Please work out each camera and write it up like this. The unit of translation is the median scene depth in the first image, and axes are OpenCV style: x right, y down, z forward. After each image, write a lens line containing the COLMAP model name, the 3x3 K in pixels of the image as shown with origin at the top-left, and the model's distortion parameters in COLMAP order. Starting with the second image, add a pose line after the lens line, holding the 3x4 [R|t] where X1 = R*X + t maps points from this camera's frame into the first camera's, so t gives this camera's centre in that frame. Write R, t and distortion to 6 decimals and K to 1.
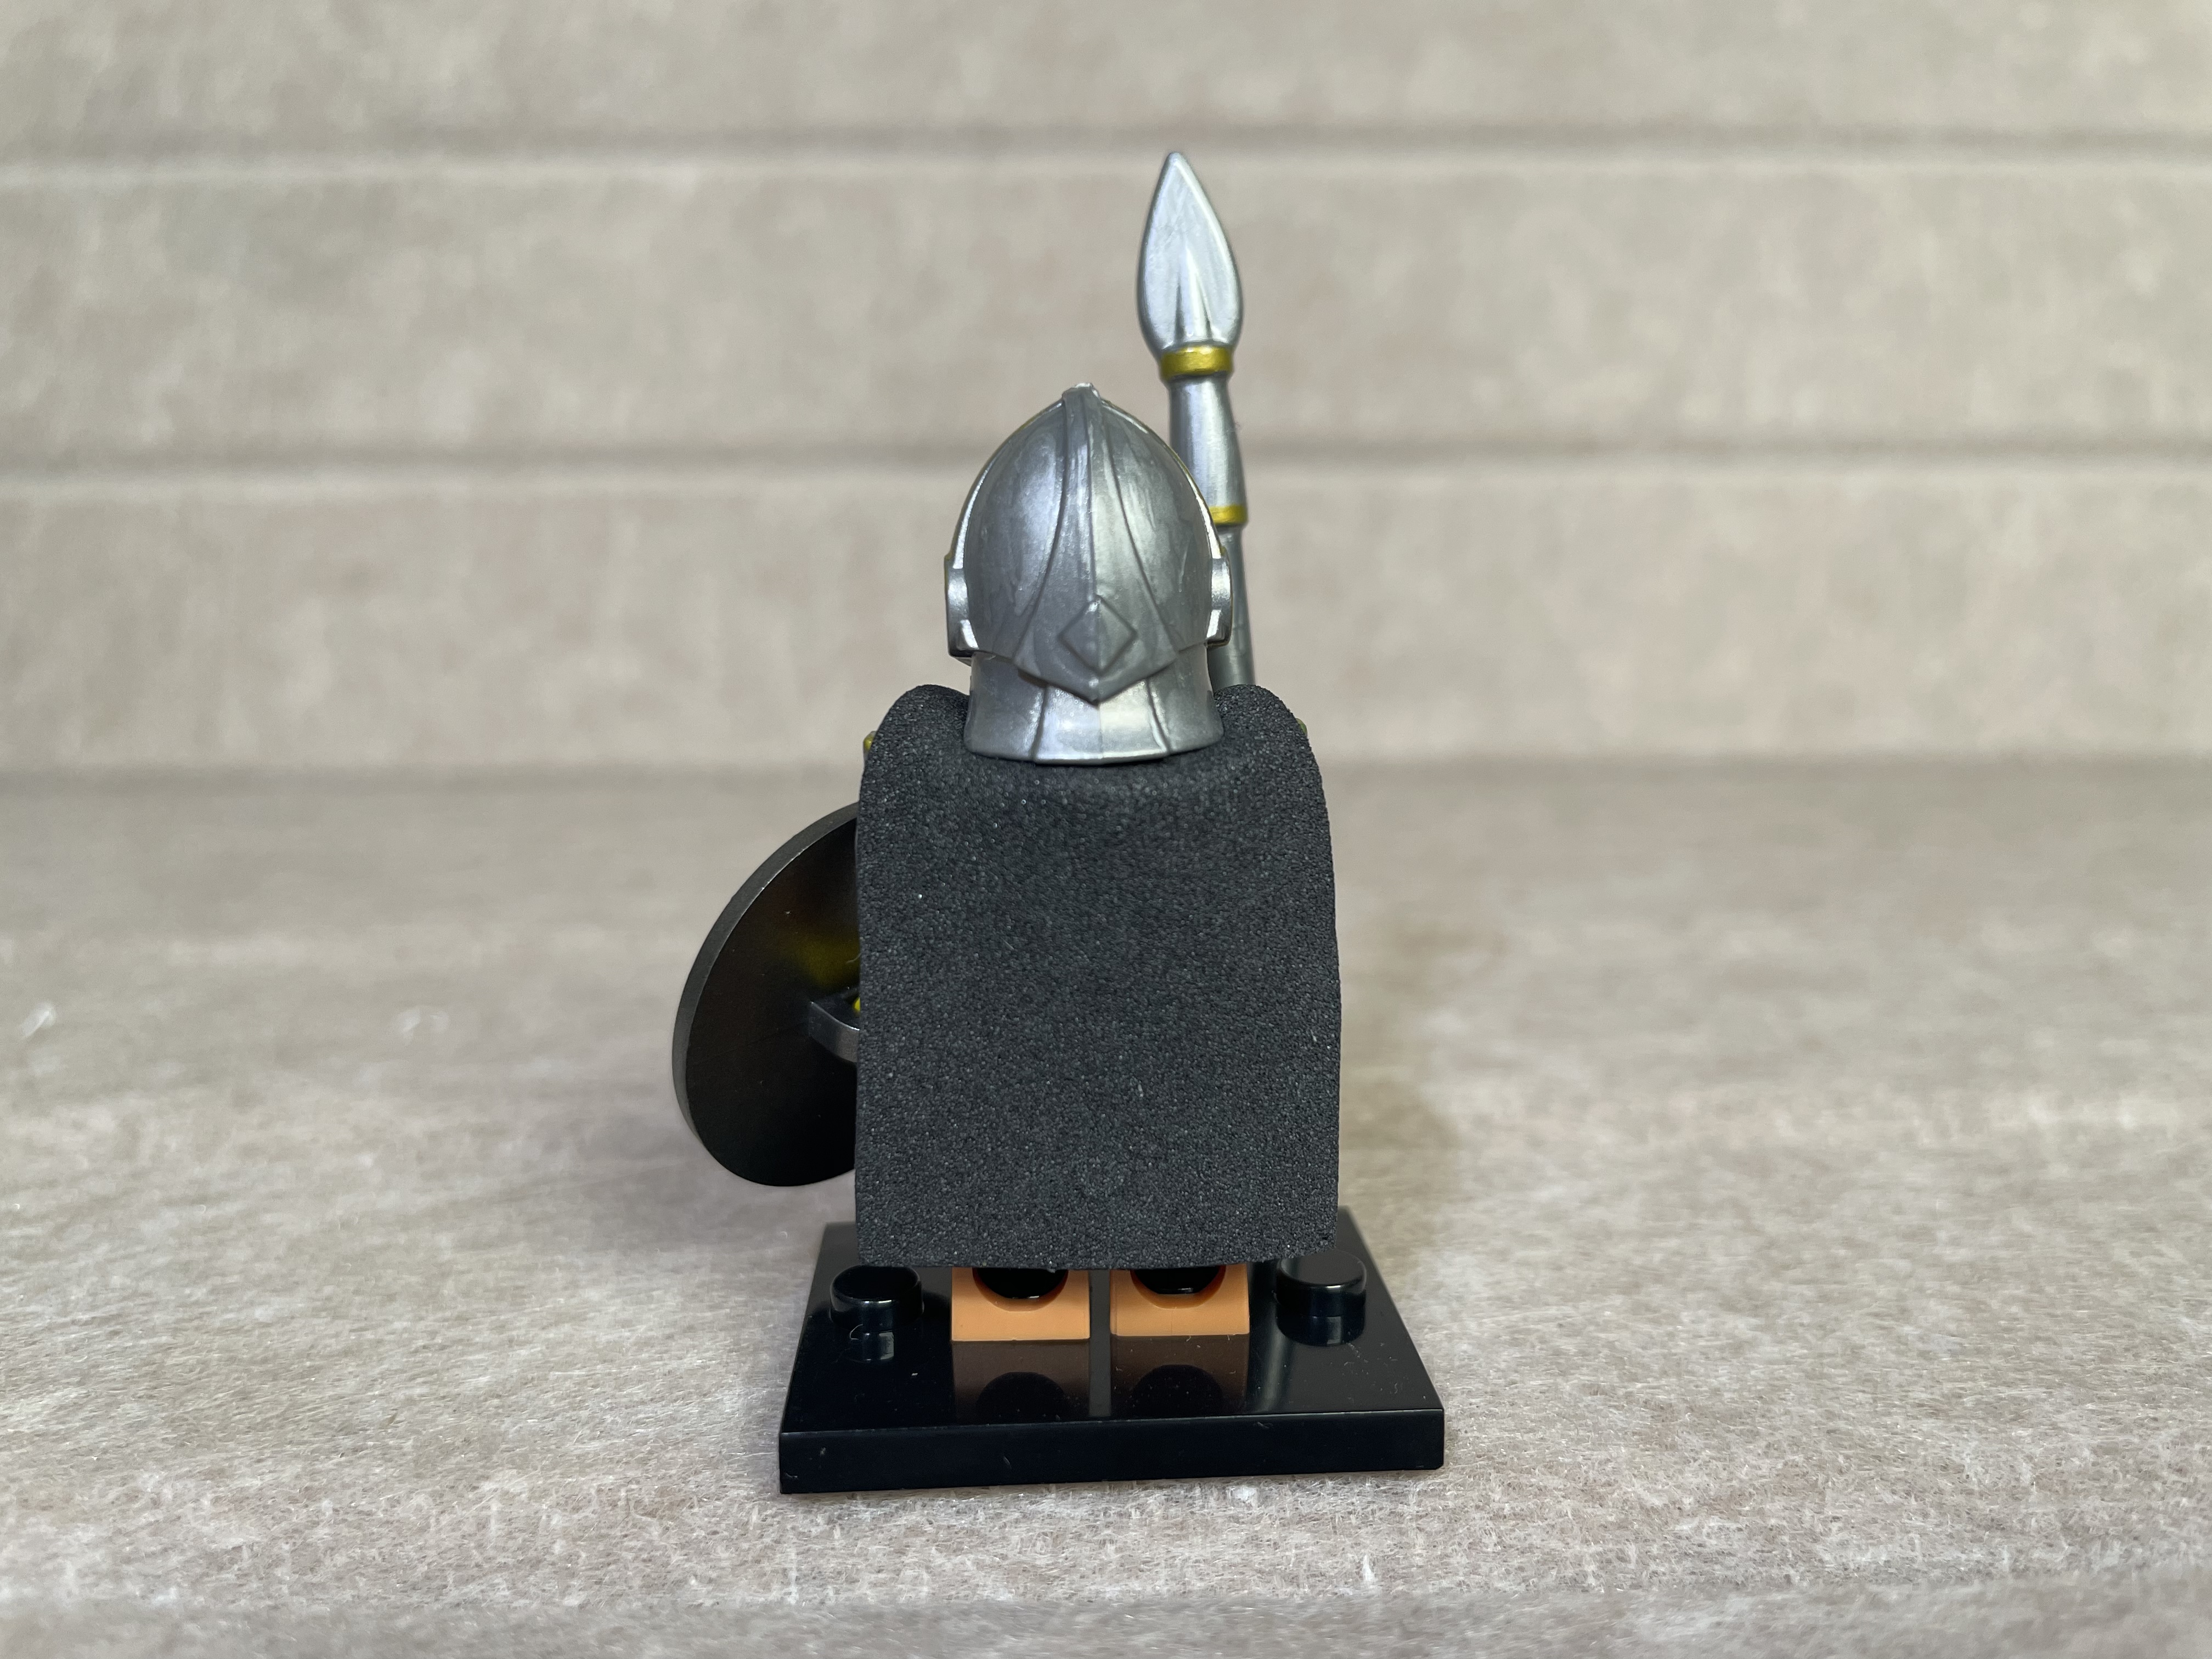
lens RADIAL K [[1671.3, 0, 1106.2], [0, 1671.3, 813.6], [0, 0, 1]] dist [0.027034, -0.083063]
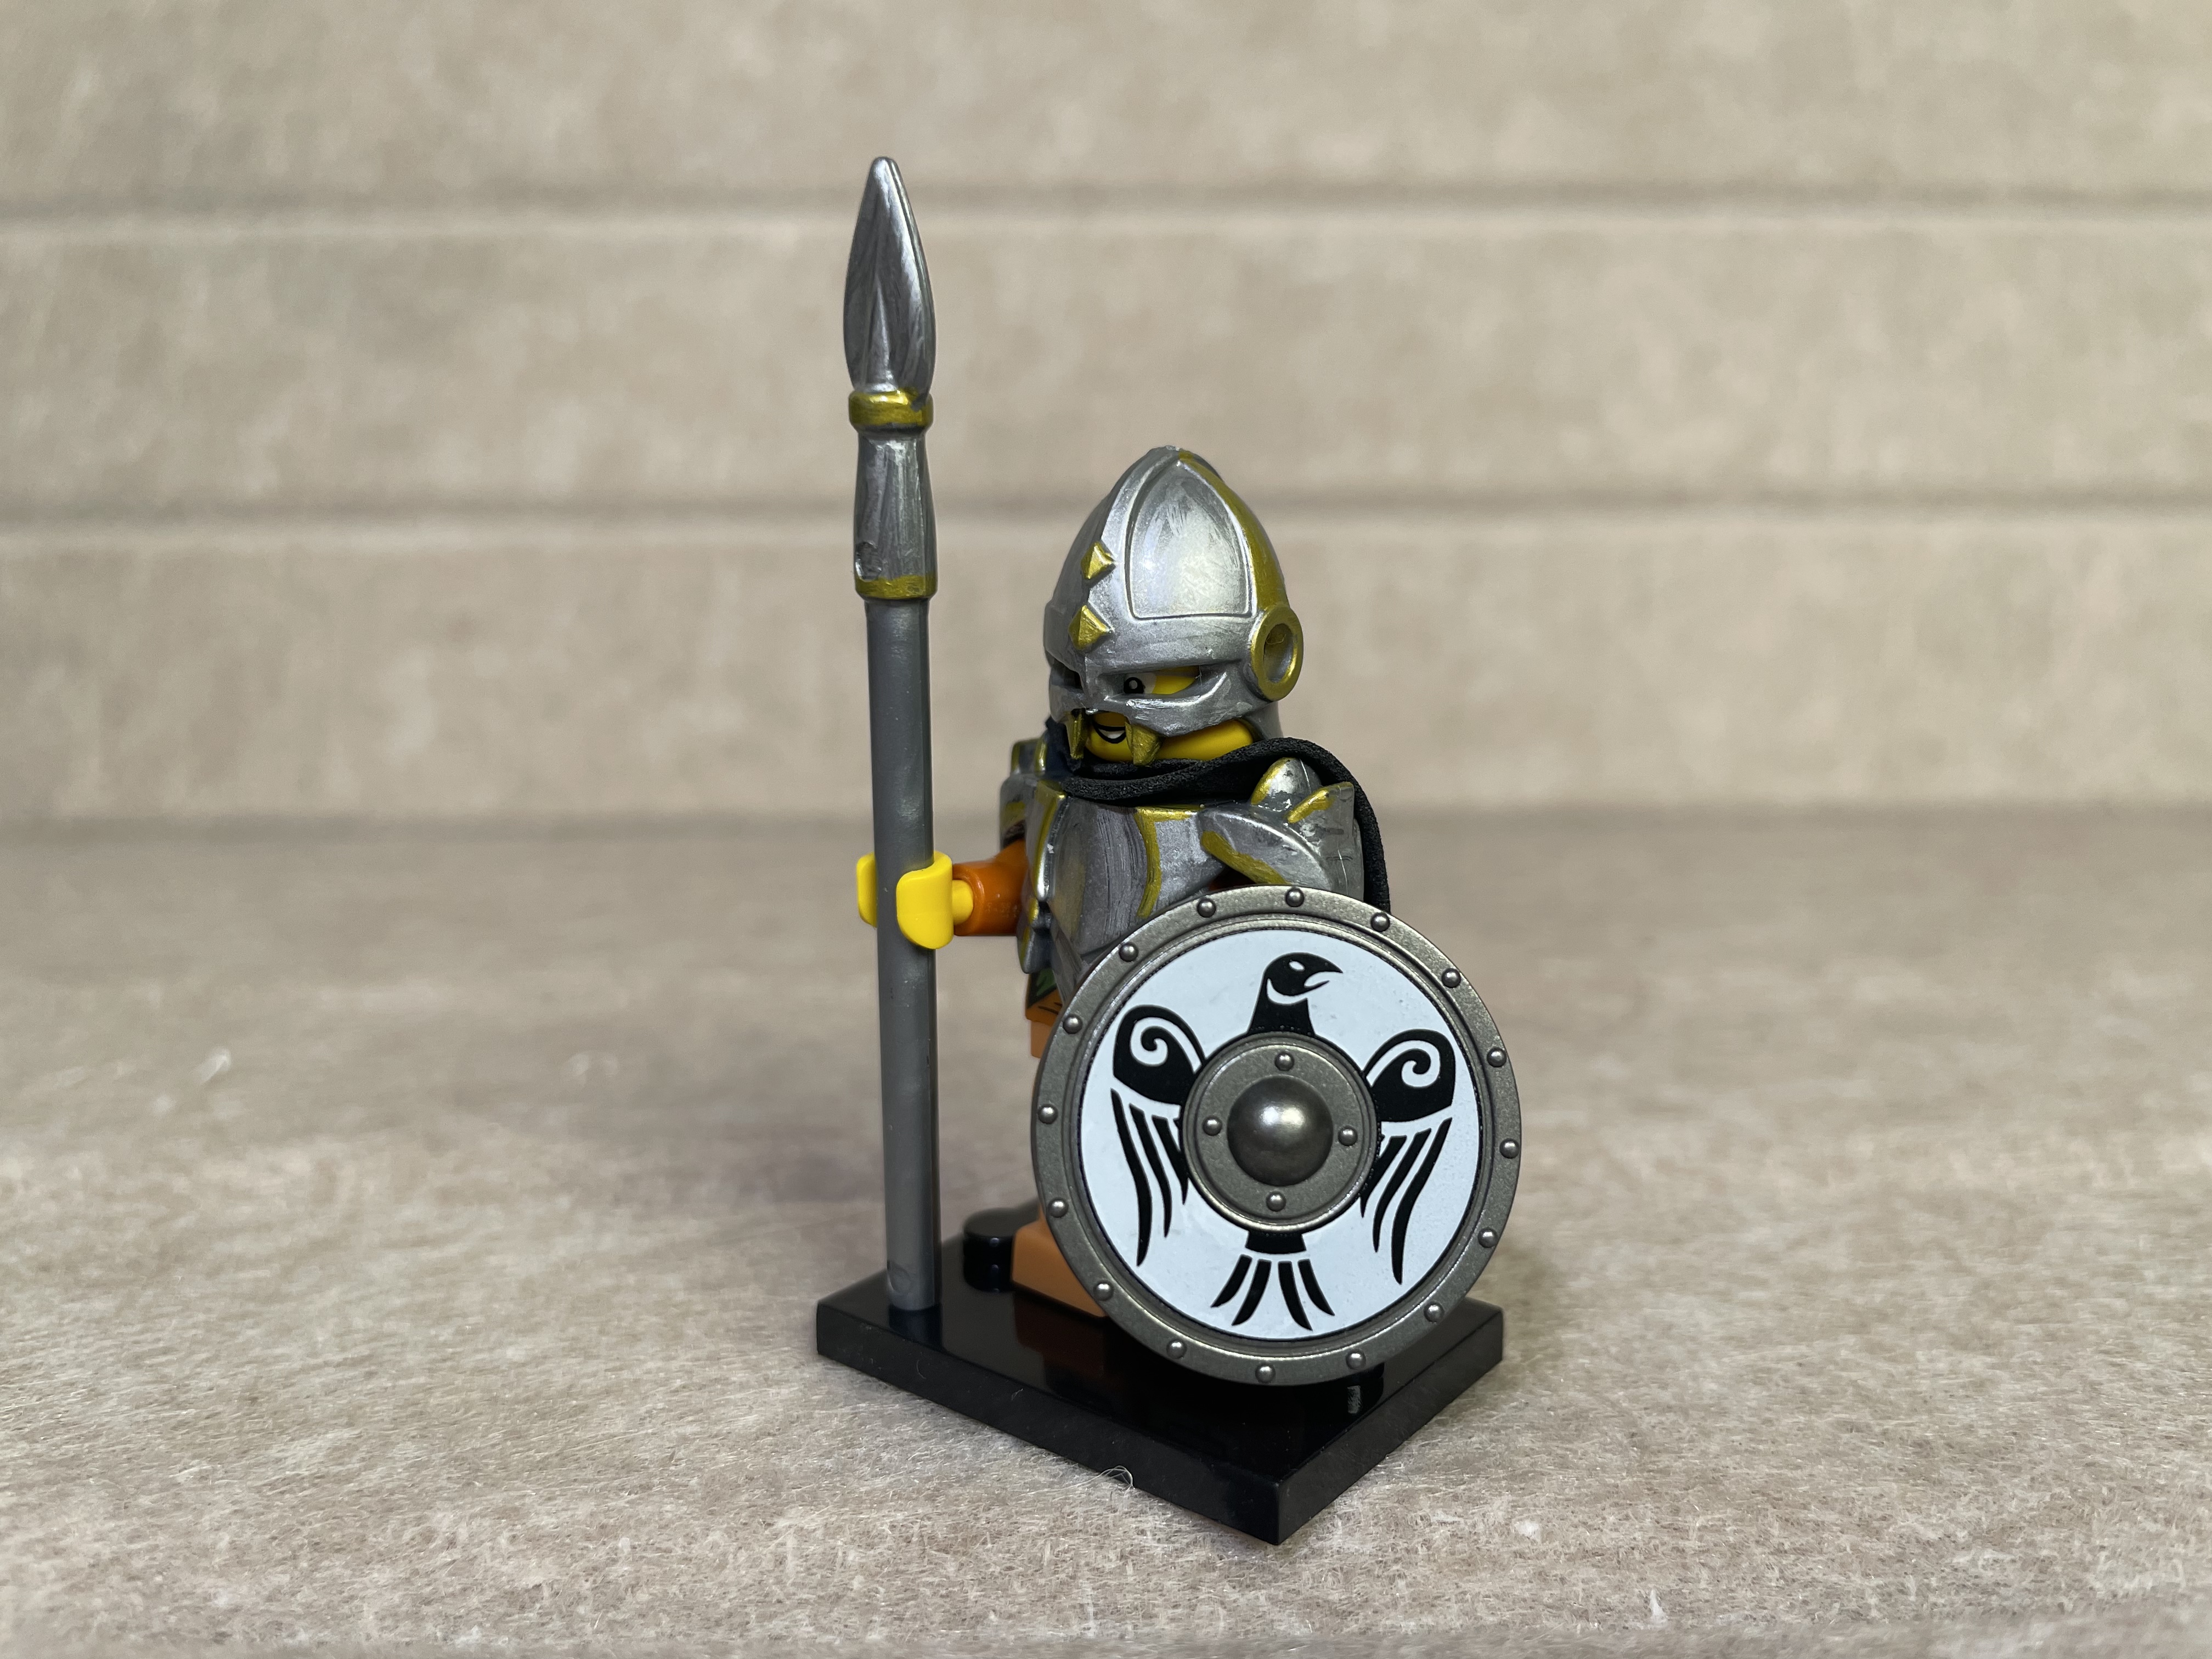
lens RADIAL K [[1671.3, 0, 1104.5], [0, 1671.3, 824.0], [0, 0, 1]] dist [0.027034, -0.083063]
pose [[0.999997, 0.000144, -0.002569, -0.144277], [-0.000202, 0.999748, -0.022426, 0.001193], [0.002565, 0.022426, 0.999745, -0.020164]]
